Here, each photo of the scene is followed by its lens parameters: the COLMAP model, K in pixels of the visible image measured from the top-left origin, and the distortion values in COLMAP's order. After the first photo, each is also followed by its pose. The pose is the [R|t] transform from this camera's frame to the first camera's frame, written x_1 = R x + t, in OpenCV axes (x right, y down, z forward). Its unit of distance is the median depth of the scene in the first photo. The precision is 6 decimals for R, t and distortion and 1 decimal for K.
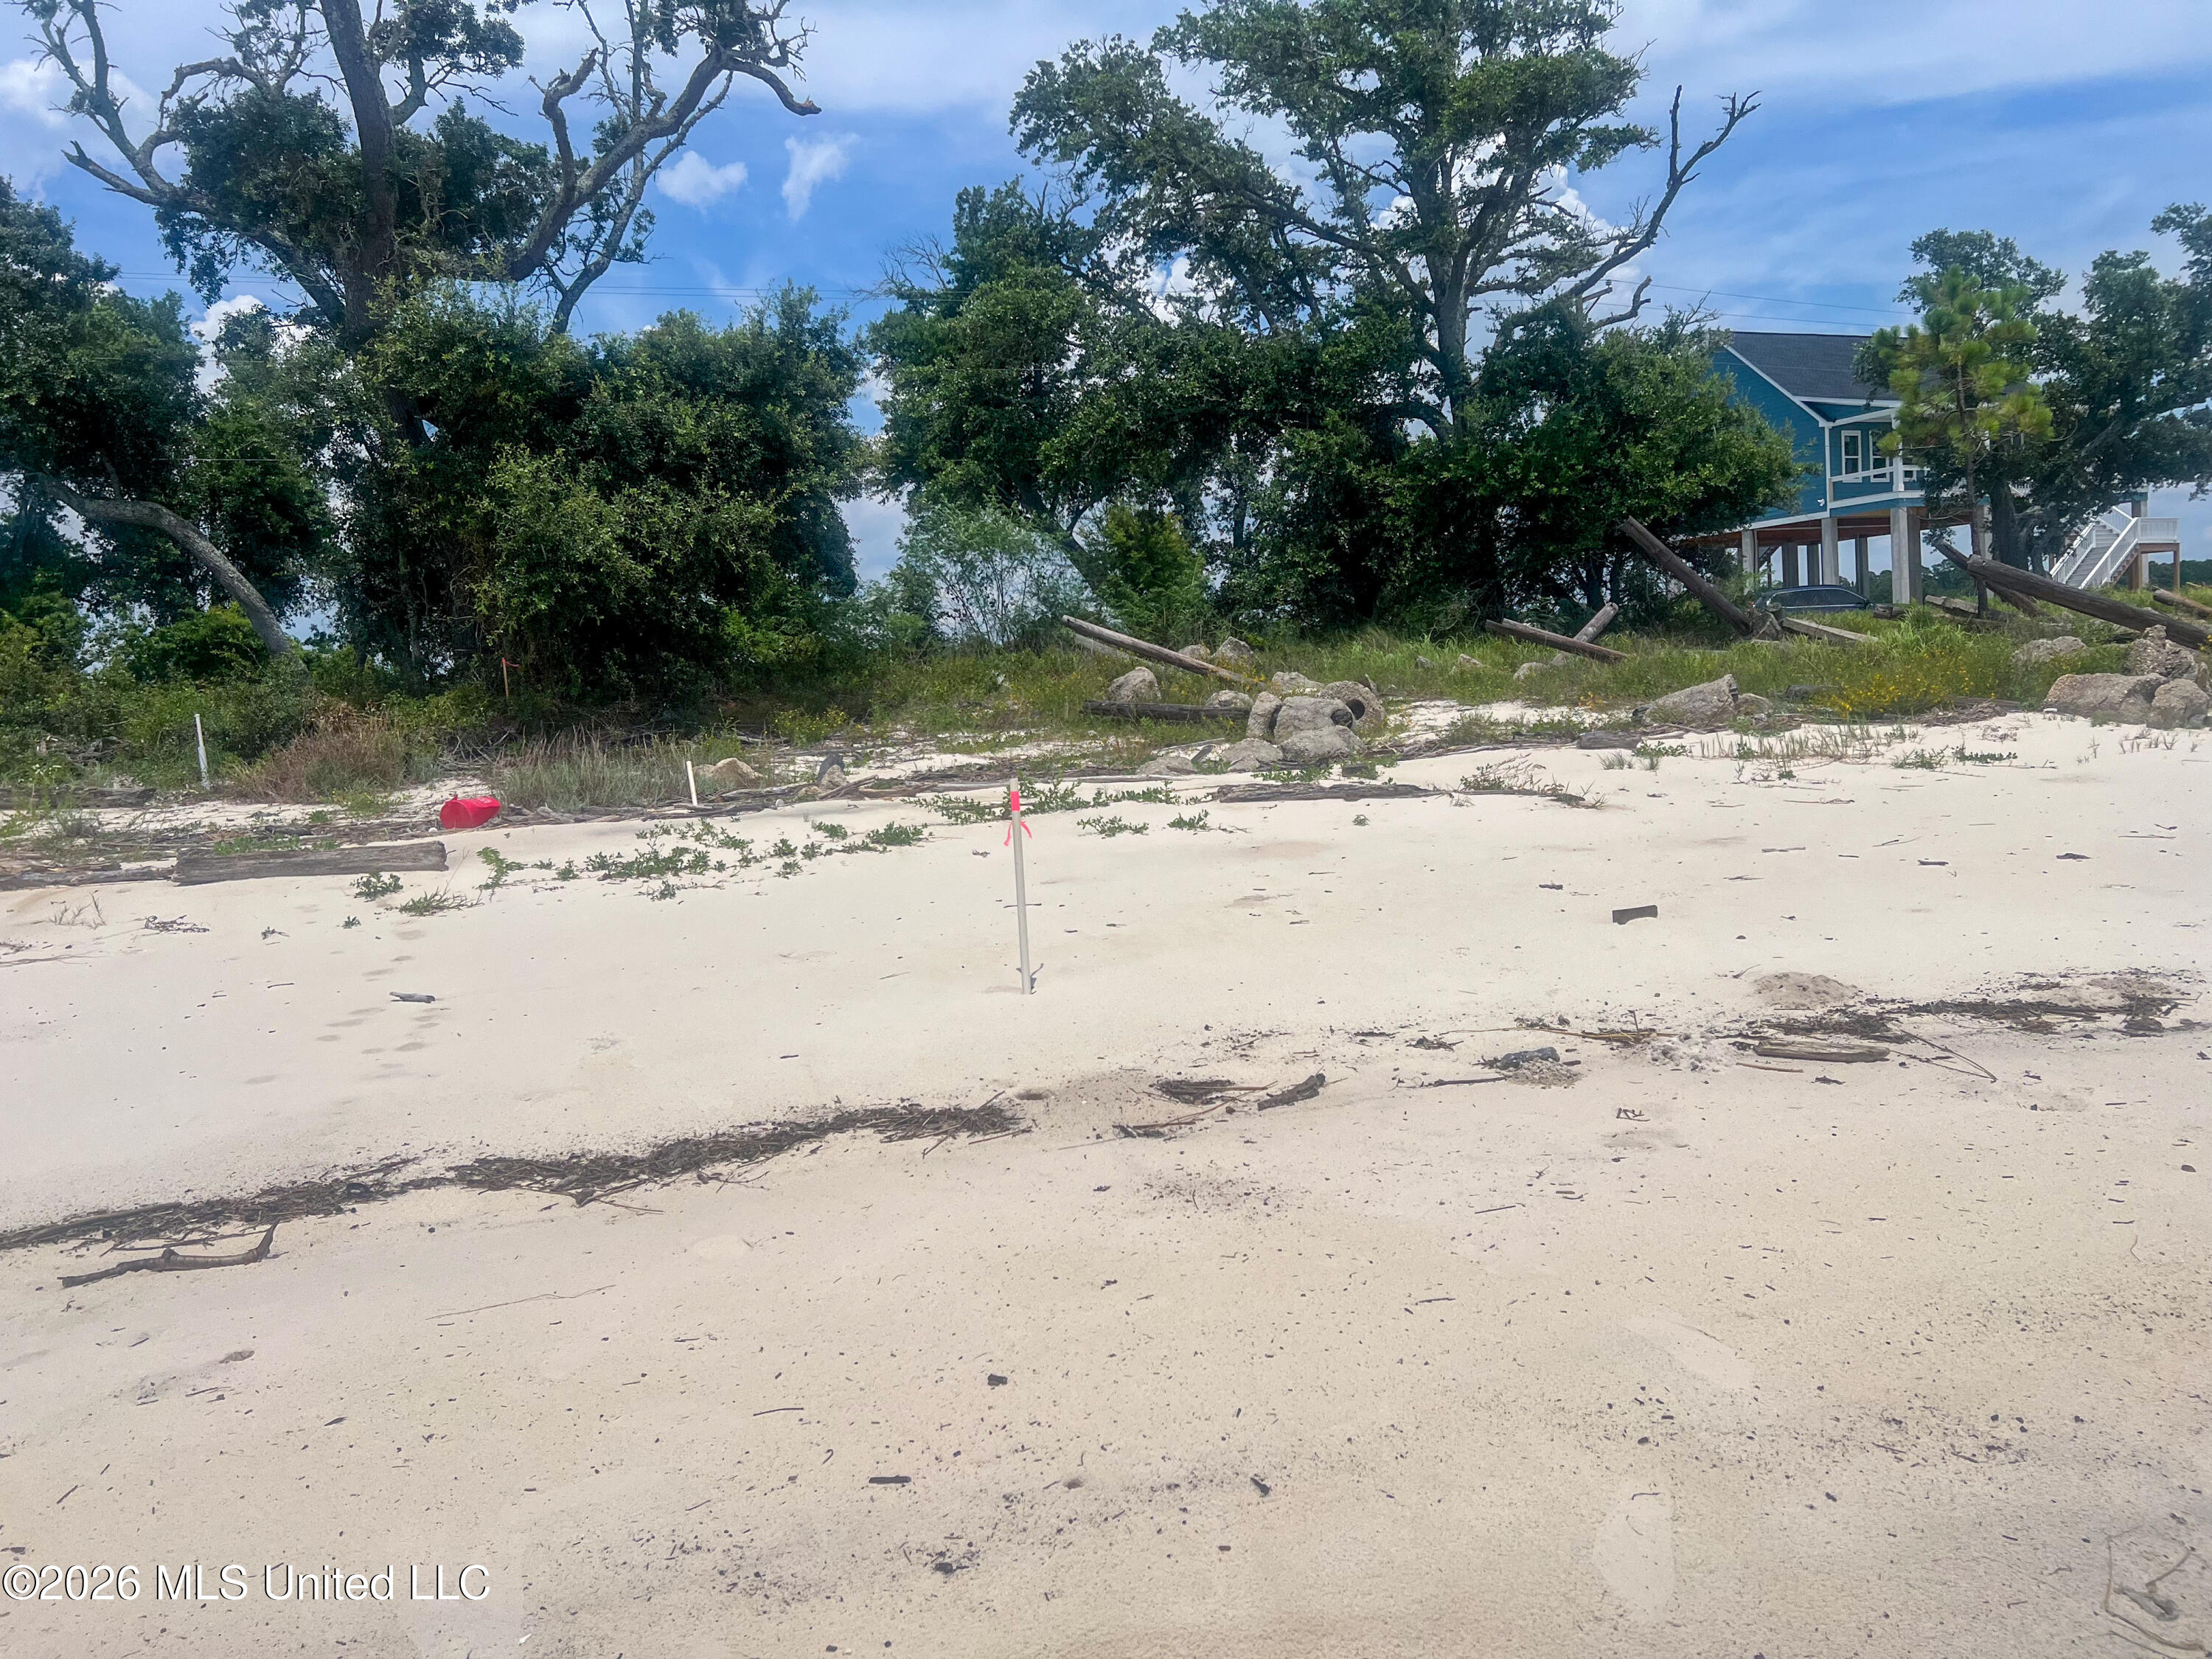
lens RADIAL K [[1660.4, 0, 1095.9], [0, 1660.4, 827.2], [0, 0, 1]] dist [0.081864, -0.116460]
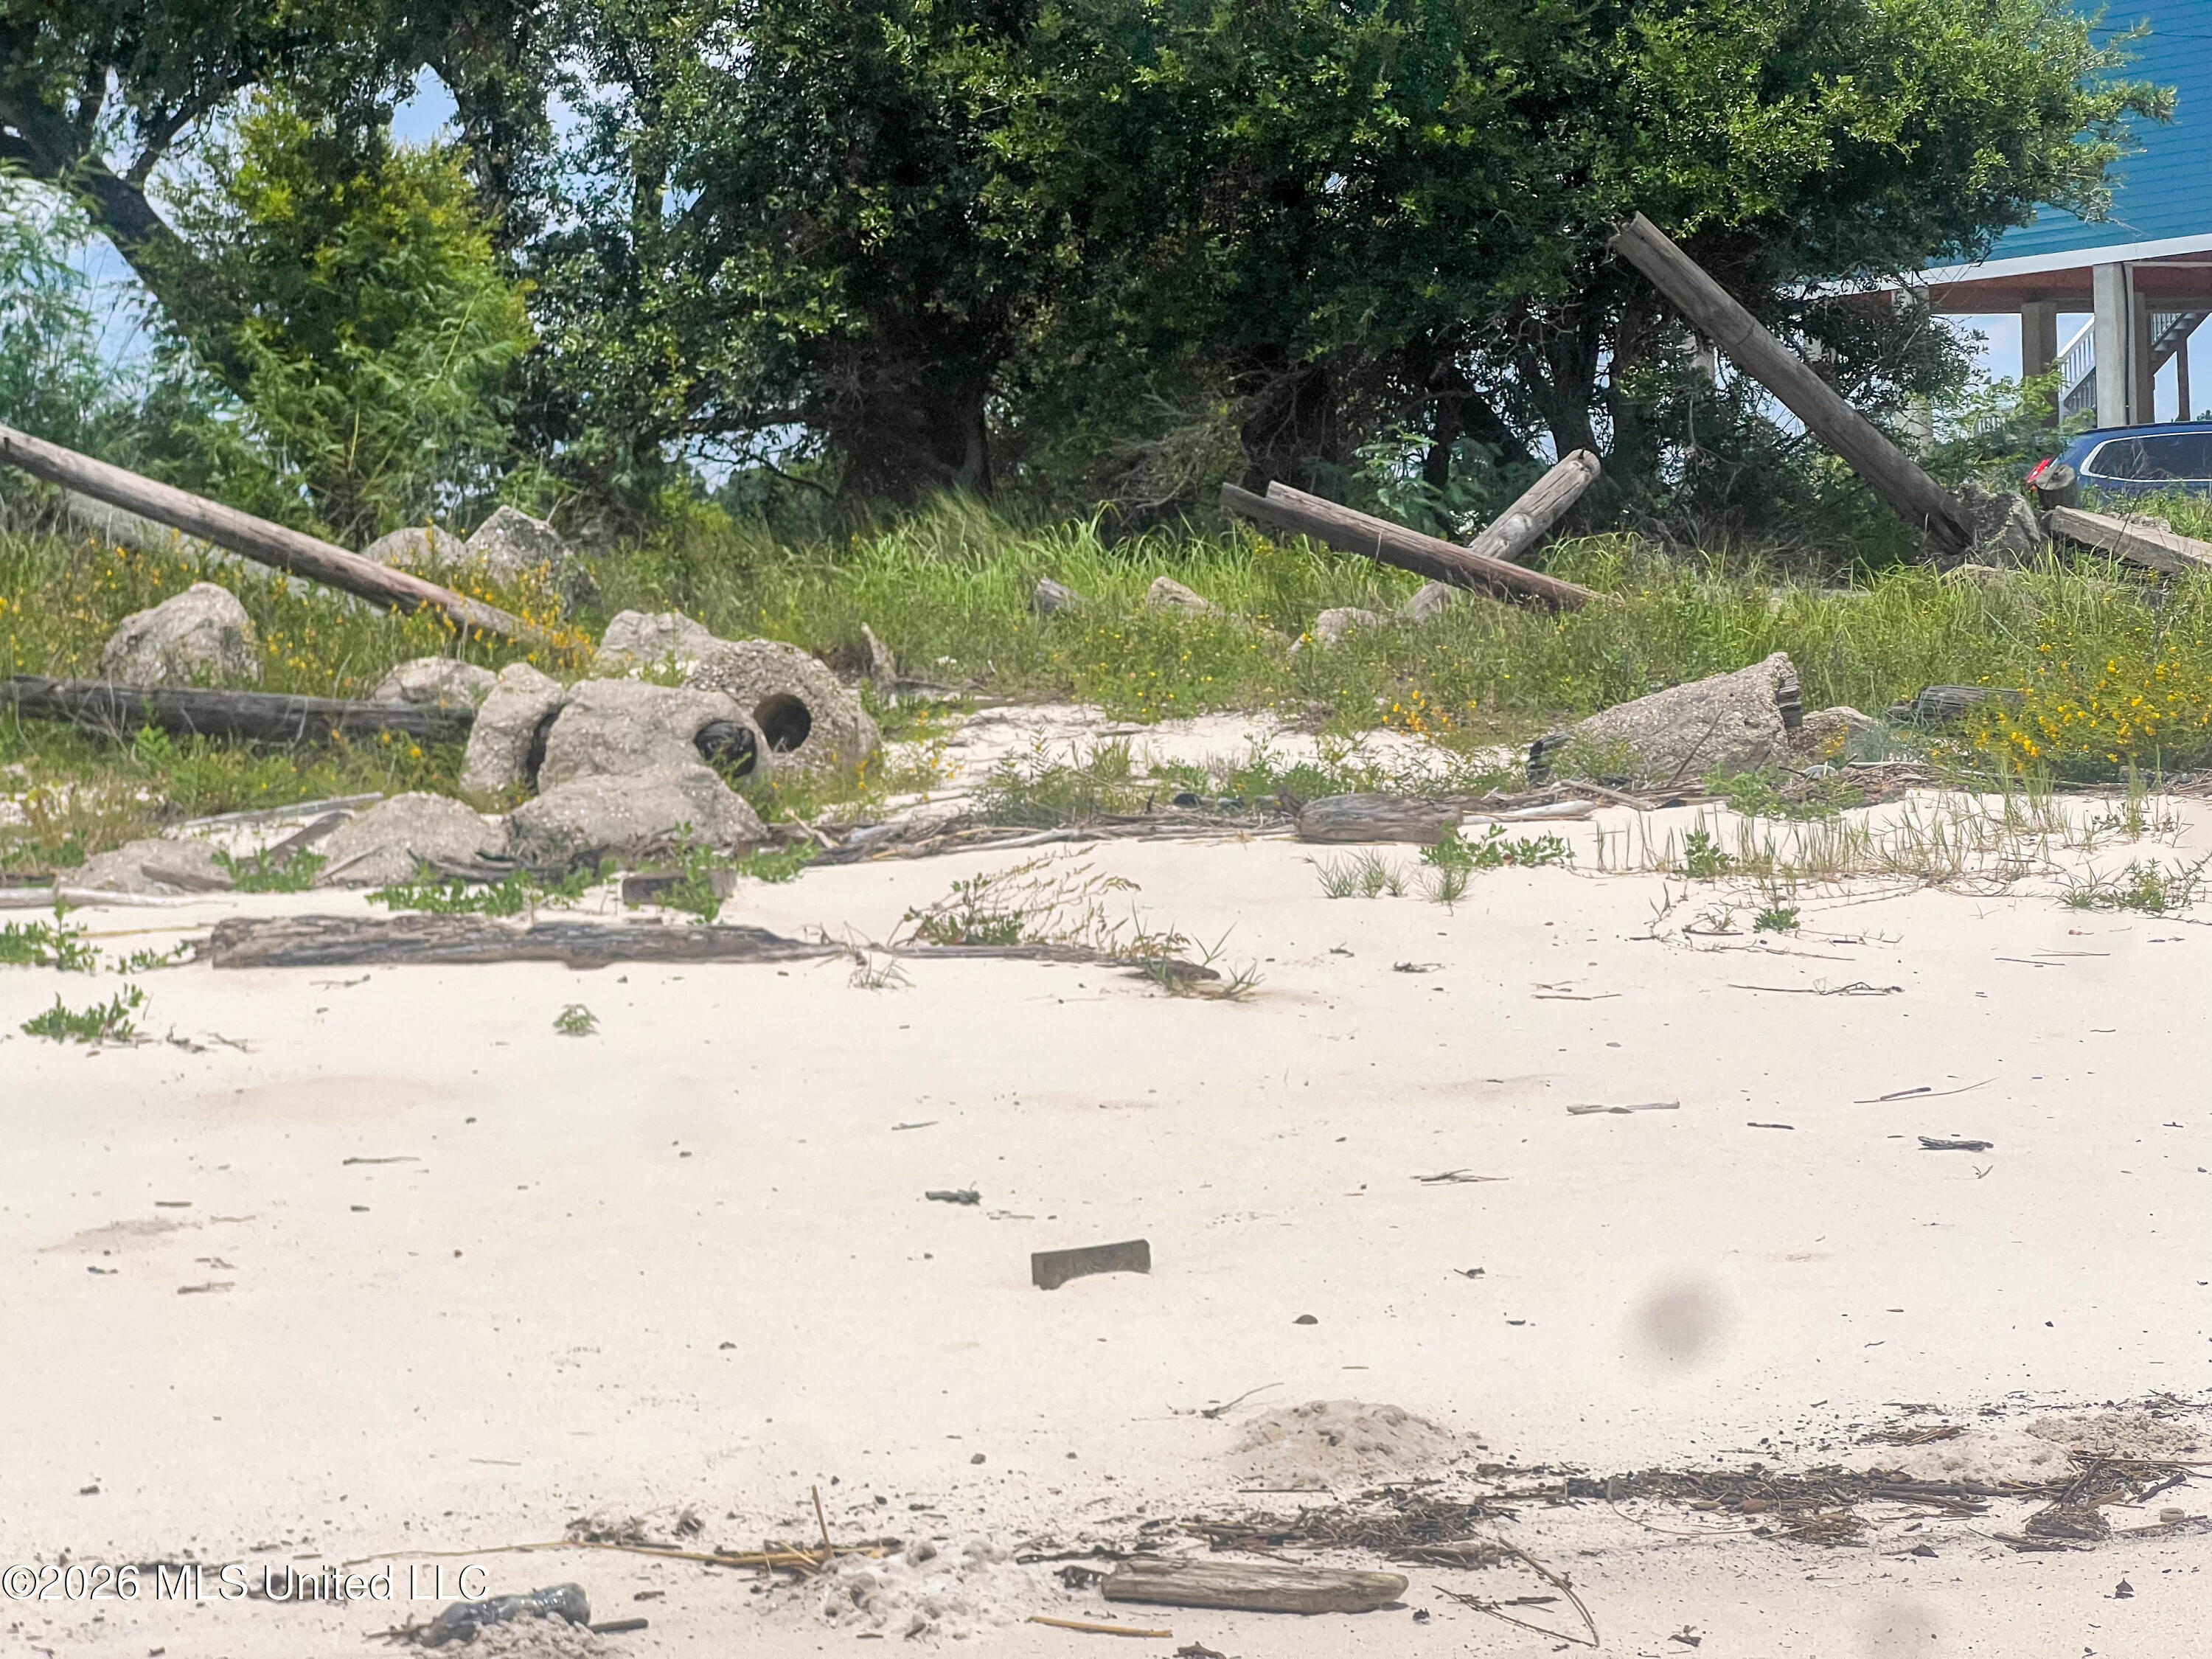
lens RADIAL K [[4942.1, 0, 1106.0], [0, 4942.1, 829.5], [0, 0, 1]] dist [-0.024724, 3.135828]
pose [[0.987339, 0.020226, 0.157331, 0.063038], [-0.012248, 0.998597, -0.051510, 0.004962], [-0.158152, 0.048931, 0.986202, -0.041814]]
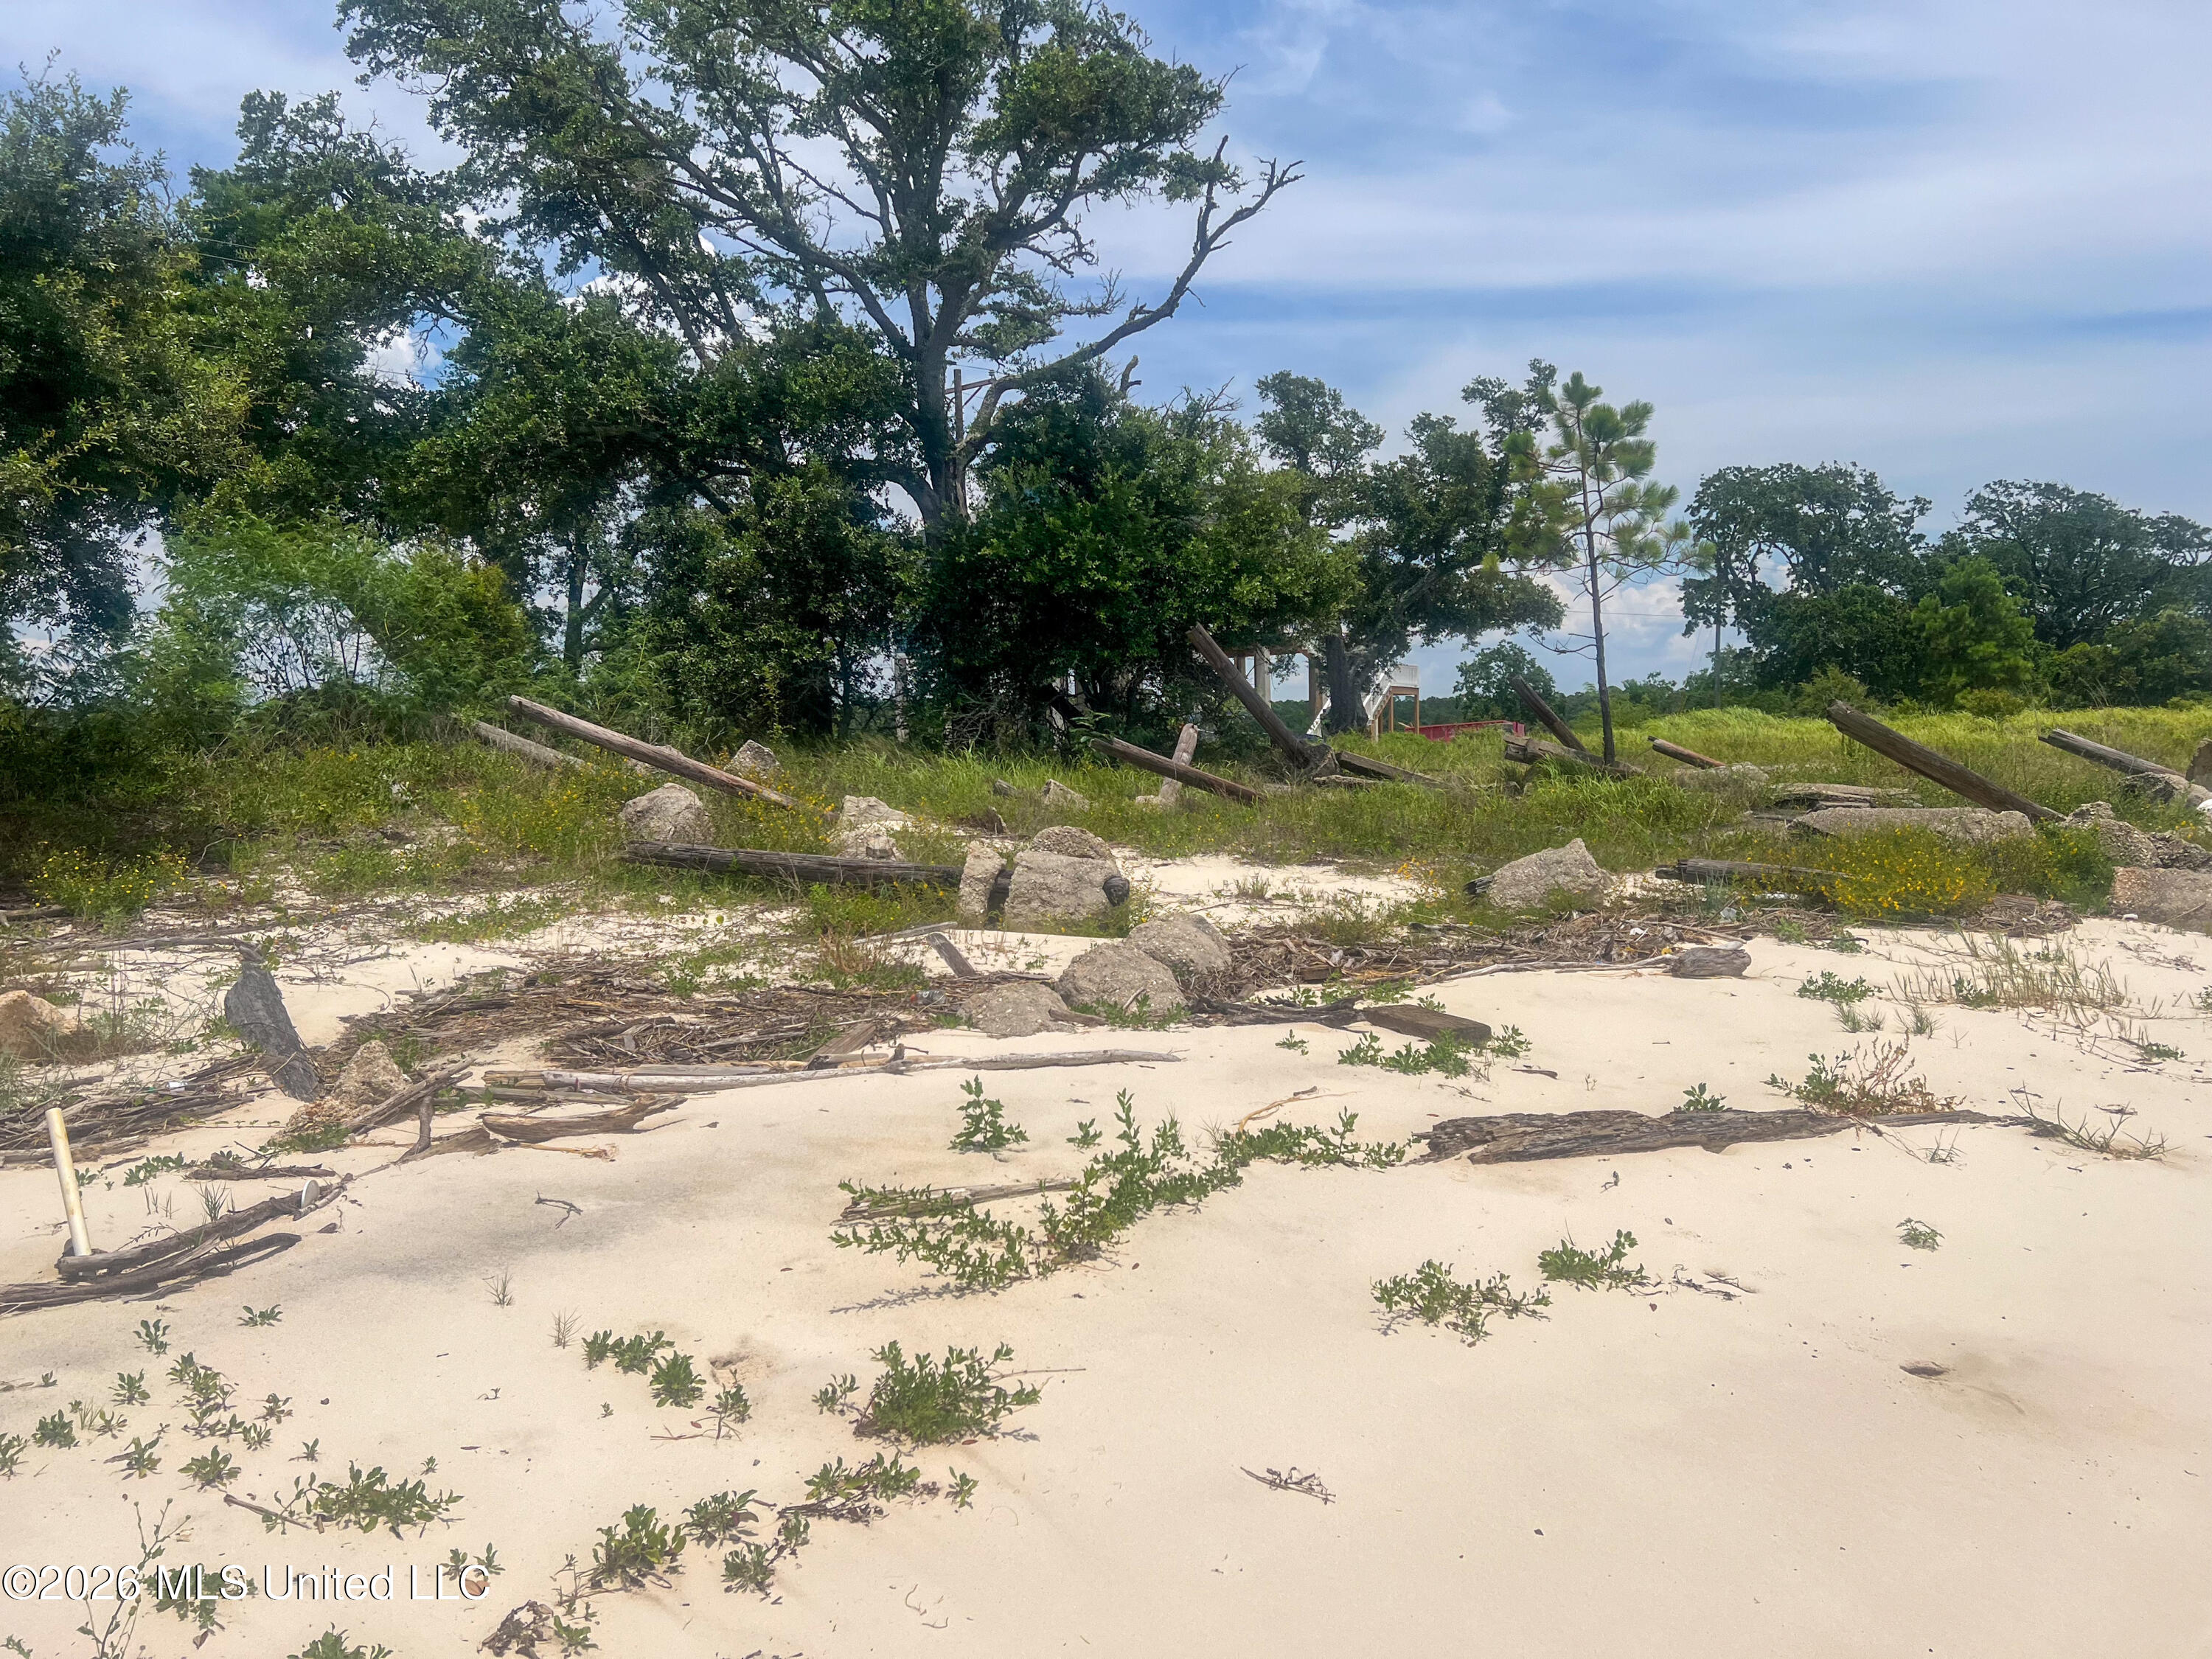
lens RADIAL K [[1660.4, 0, 1095.9], [0, 1660.4, 827.2], [0, 0, 1]] dist [0.081864, -0.116460]
pose [[0.892217, 0.025775, 0.450871, -0.149594], [-0.000532, 0.998429, -0.056025, -0.053906], [-0.451606, 0.049746, 0.890829, 0.429678]]
